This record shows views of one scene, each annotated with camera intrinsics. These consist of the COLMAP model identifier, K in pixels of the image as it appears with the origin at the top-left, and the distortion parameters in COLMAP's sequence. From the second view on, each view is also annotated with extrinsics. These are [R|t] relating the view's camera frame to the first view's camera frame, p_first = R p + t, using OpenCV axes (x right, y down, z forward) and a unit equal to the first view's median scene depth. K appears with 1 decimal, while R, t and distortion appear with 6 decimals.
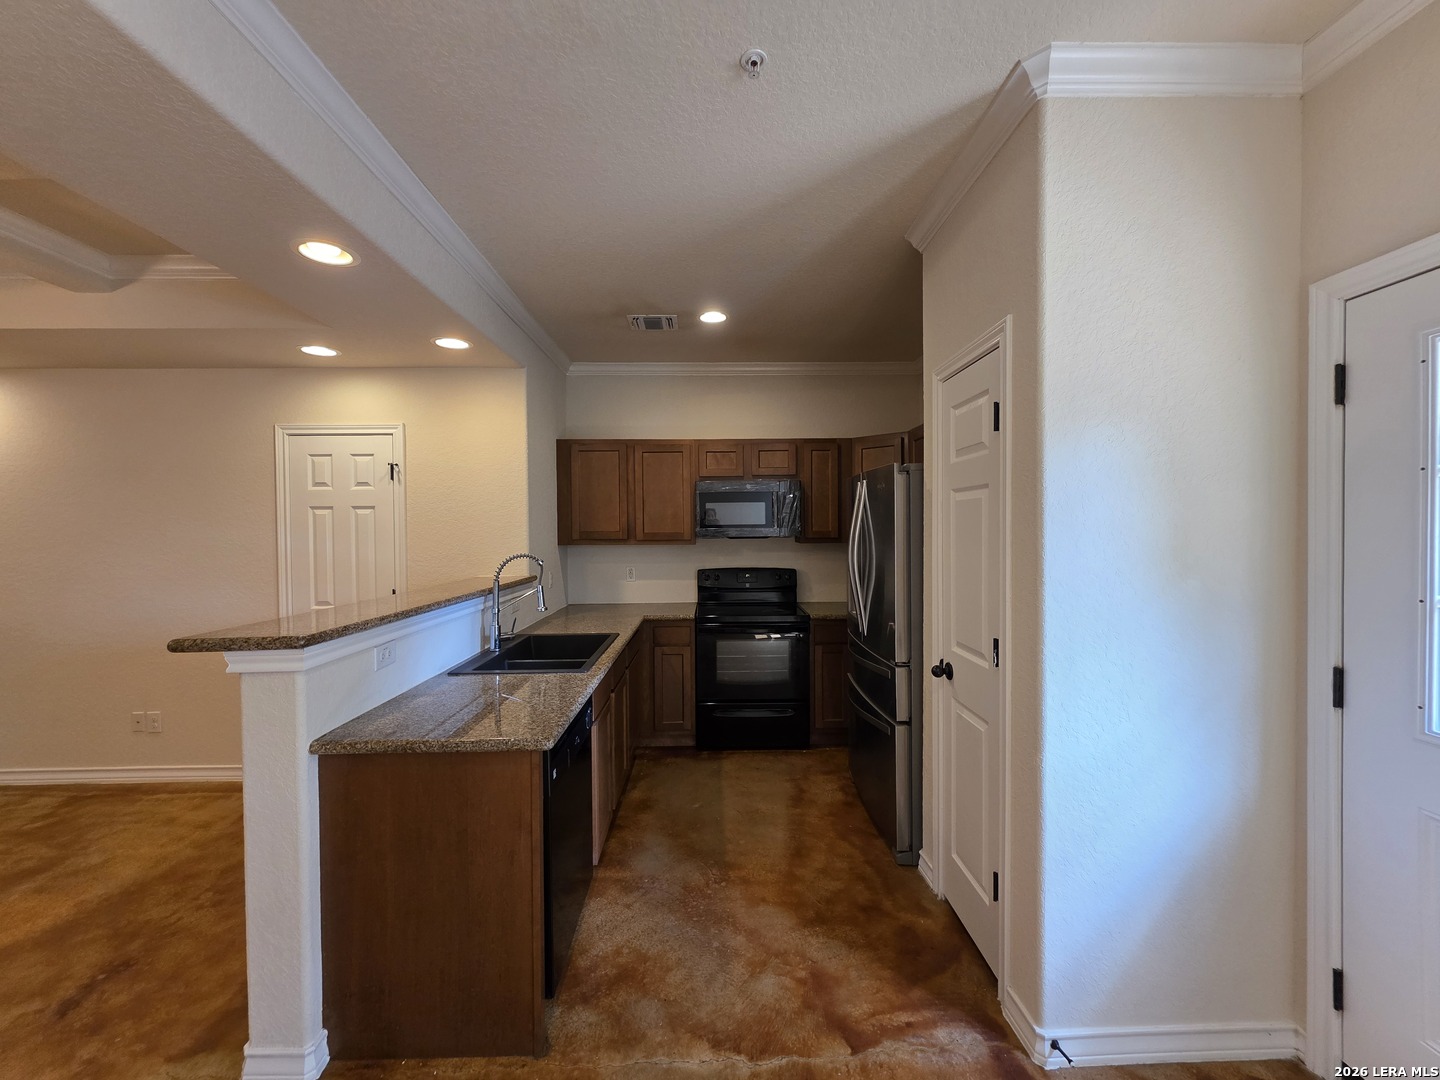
lens RADIAL K [[575.0, 0, 723.2], [0, 575.0, 535.0], [0, 0, 1]] dist [0.002081, -0.000056]
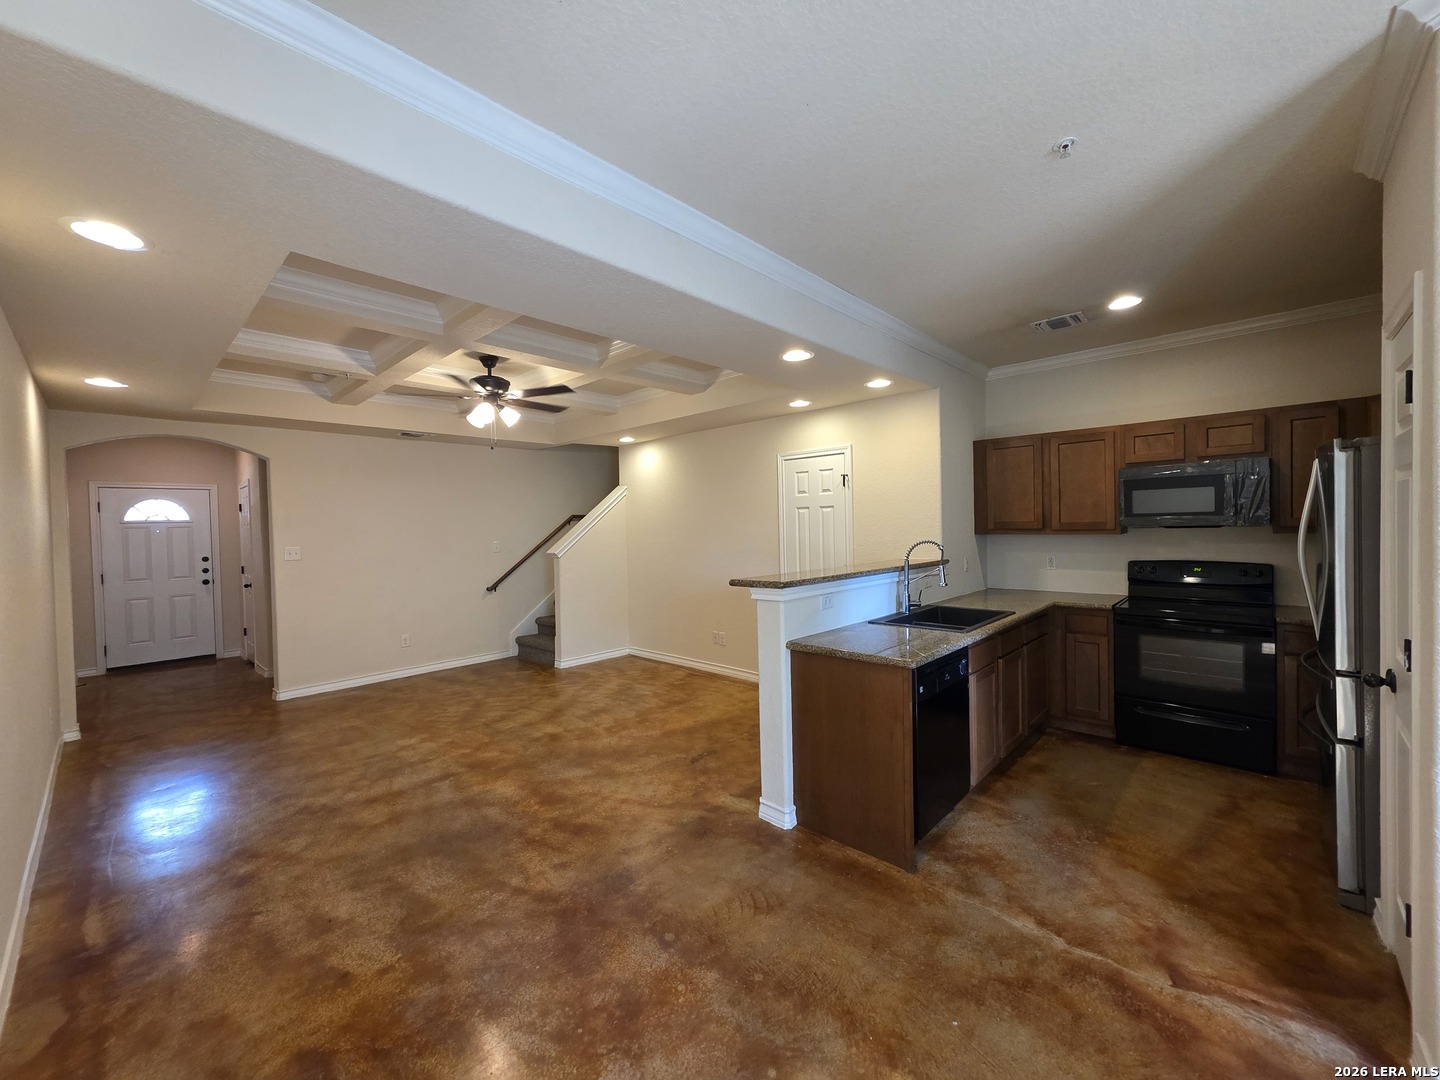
lens RADIAL K [[575.0, 0, 721.4], [0, 575.0, 535.4], [0, 0, 1]] dist [0.002081, -0.000056]
pose [[0.714416, 0.005237, -0.699701, 0.244287], [0.006332, 0.999883, 0.013948, 0.000904], [0.699692, -0.014395, 0.714299, -0.261680]]
